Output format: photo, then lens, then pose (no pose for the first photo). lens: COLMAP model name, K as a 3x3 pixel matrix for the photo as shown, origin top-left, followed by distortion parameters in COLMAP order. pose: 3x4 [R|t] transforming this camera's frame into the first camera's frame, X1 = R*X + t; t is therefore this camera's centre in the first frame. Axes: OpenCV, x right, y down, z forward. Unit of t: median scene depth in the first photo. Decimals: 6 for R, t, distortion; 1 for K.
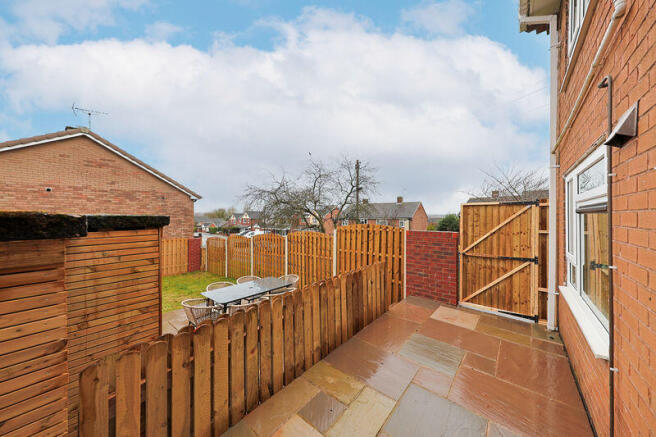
lens RADIAL K [[219.9, 0, 325.2], [0, 219.9, 217.0], [0, 0, 1]] dist [-0.001719, 0.000563]
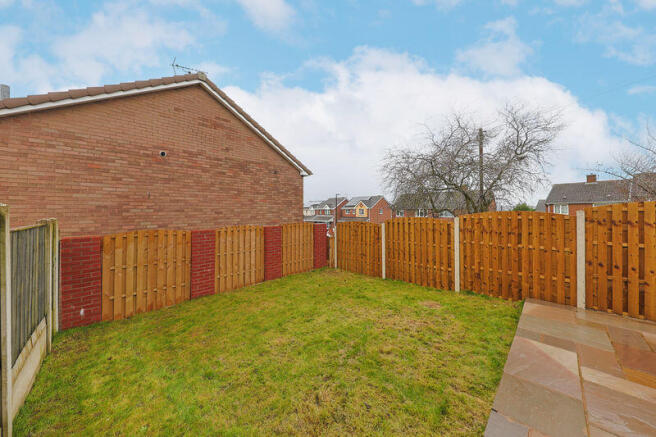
lens RADIAL K [[219.9, 0, 328.1], [0, 219.9, 208.8], [0, 0, 1]] dist [-0.001719, 0.000563]
pose [[0.994650, -0.002892, -0.103261, -0.585398], [0.002389, 0.999985, -0.005001, 0.059939], [0.103274, 0.004728, 0.994642, 0.301201]]
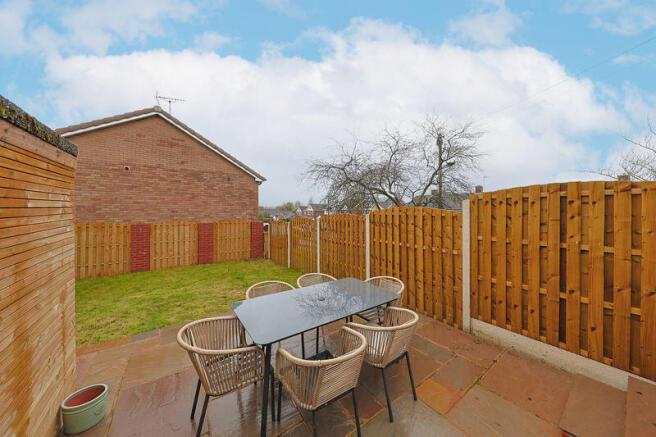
lens RADIAL K [[212.6, 0, 332.0], [0, 212.6, 211.8], [0, 0, 1]] dist [-0.007426, -0.000136]
pose [[0.970690, 0.011622, -0.240053, -0.096457], [-0.010122, 0.999921, 0.007482, 0.054539], [0.240121, -0.004833, 0.970731, 0.259925]]
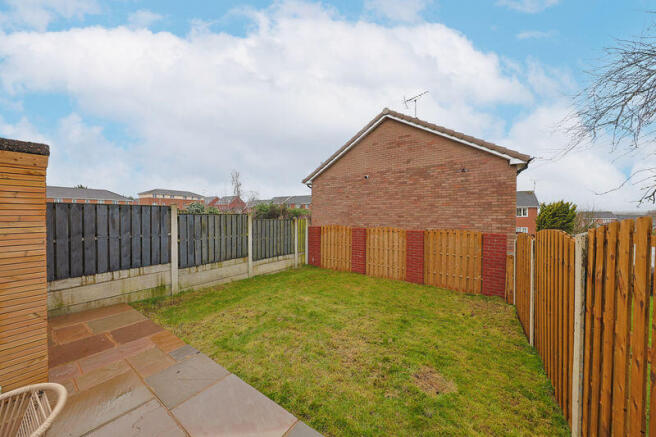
lens RADIAL K [[219.9, 0, 342.6], [0, 219.9, 220.2], [0, 0, 1]] dist [-0.001719, 0.000563]
pose [[0.121304, 0.019749, -0.992419, -0.141867], [-0.005591, 0.999800, 0.019212, 0.068257], [0.992600, 0.003218, 0.121390, 0.688185]]
